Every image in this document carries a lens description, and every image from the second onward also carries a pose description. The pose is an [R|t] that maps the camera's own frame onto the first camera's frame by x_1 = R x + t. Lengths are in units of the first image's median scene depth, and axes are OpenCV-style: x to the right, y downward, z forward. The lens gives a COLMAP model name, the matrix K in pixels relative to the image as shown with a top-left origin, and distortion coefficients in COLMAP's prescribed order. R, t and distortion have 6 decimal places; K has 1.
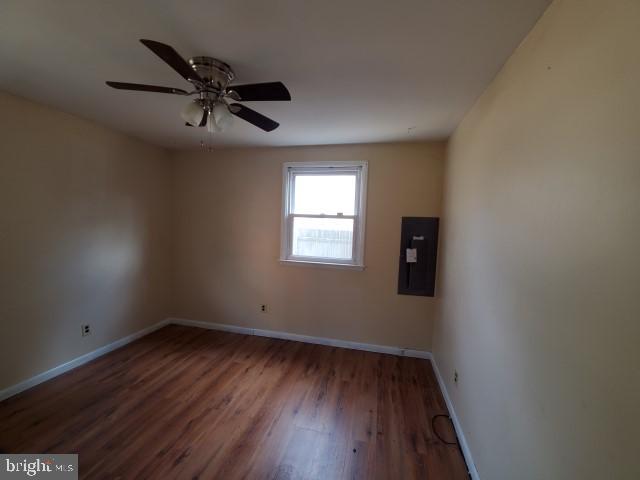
lens RADIAL K [[259.1, 0, 327.6], [0, 259.1, 240.1], [0, 0, 1]] dist [-0.000732, -0.000127]
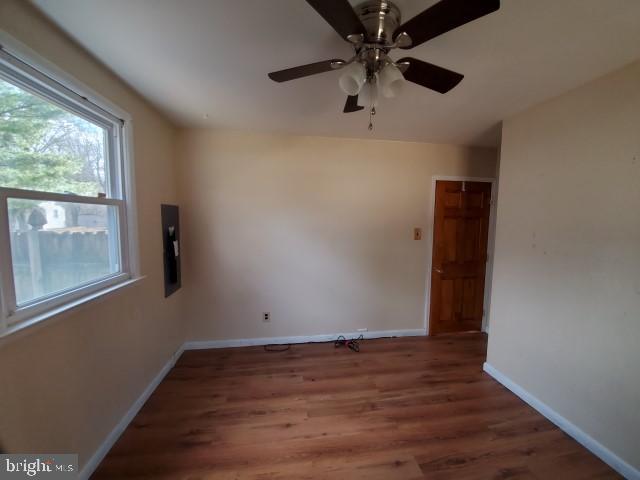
lens RADIAL K [[259.1, 0, 327.6], [0, 259.1, 240.1], [0, 0, 1]] dist [-0.000732, -0.000127]
pose [[-0.358318, -0.118636, 0.926031, -0.769581], [0.058467, 0.987095, 0.149082, -0.074750], [-0.931767, 0.107561, -0.346758, 0.933352]]
